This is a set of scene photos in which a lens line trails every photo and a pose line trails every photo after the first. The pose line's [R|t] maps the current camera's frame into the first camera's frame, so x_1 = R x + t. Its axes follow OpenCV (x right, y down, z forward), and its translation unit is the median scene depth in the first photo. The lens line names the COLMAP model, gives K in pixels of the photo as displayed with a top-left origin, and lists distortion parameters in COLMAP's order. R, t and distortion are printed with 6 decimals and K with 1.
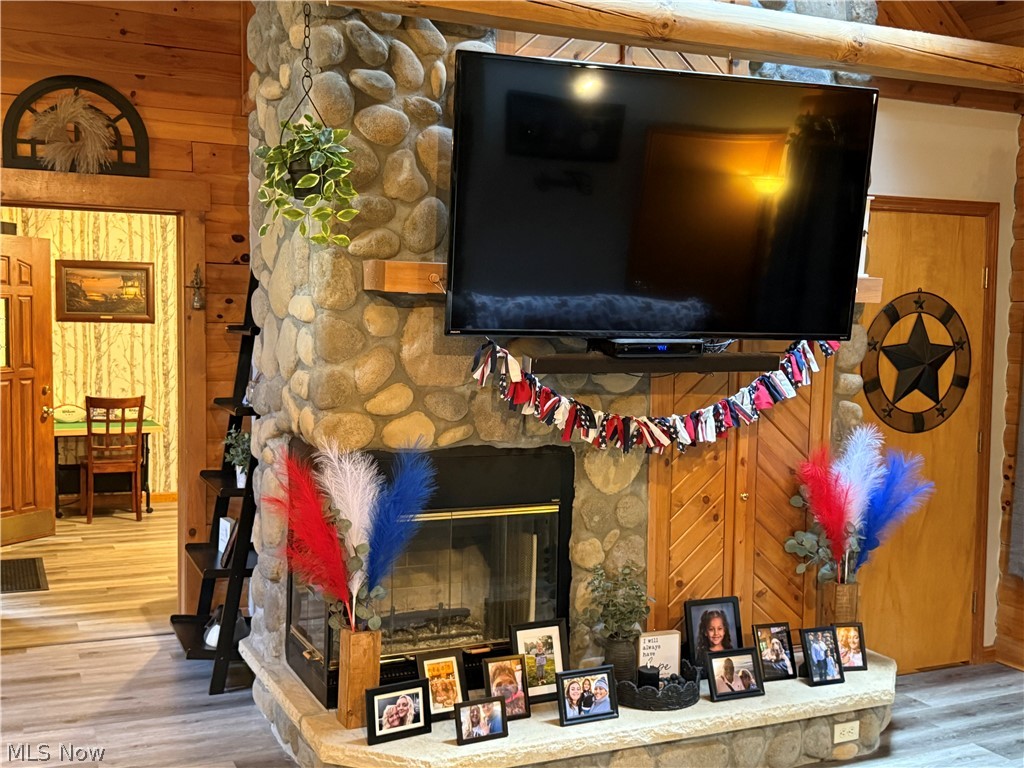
lens RADIAL K [[1125.1, 0, 506.1], [0, 1125.1, 392.8], [0, 0, 1]] dist [0.082544, 0.000000]
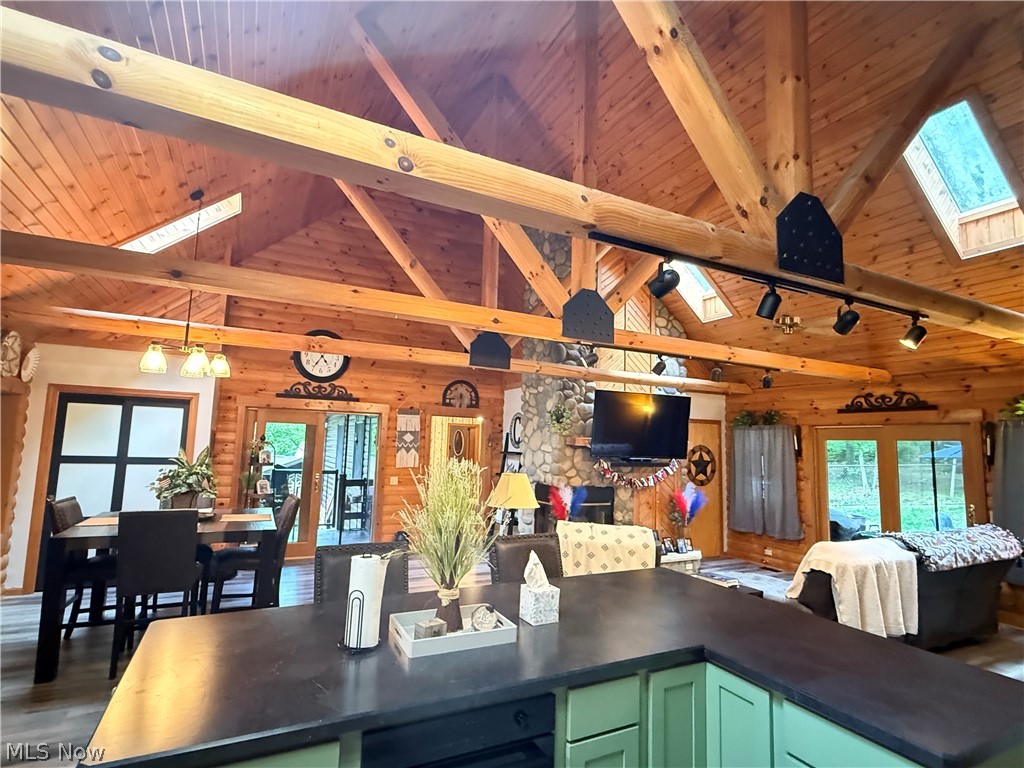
lens RADIAL K [[508.5, 0, 515.2], [0, 508.5, 385.1], [0, 0, 1]] dist [0.000405, 0.001169]
pose [[0.999489, 0.019345, 0.025450, -0.301992], [-0.014462, 0.983615, -0.179700, 0.022953], [-0.028509, 0.179240, 0.983392, -0.672281]]
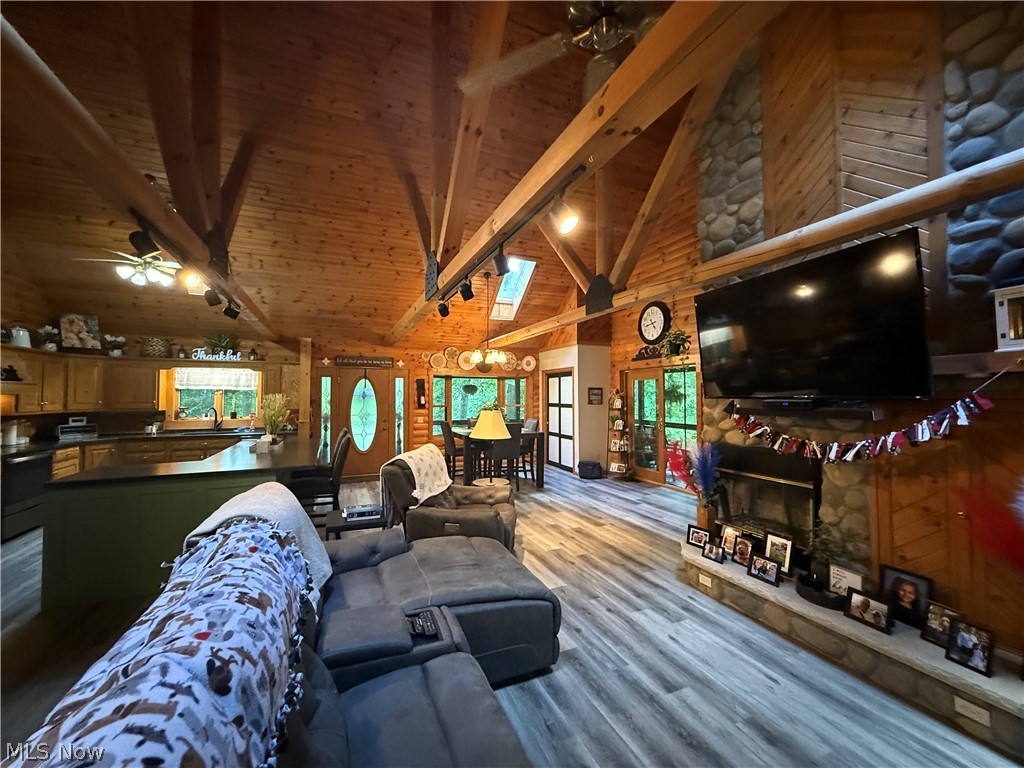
lens RADIAL K [[404.0, 0, 509.1], [0, 404.0, 385.5], [0, 0, 1]] dist [0.000810, -0.000697]
pose [[-0.022601, -0.038752, -0.998993, 0.738534], [-0.061520, 0.997409, -0.037299, -0.014799], [0.997850, 0.060615, -0.024926, 0.453319]]
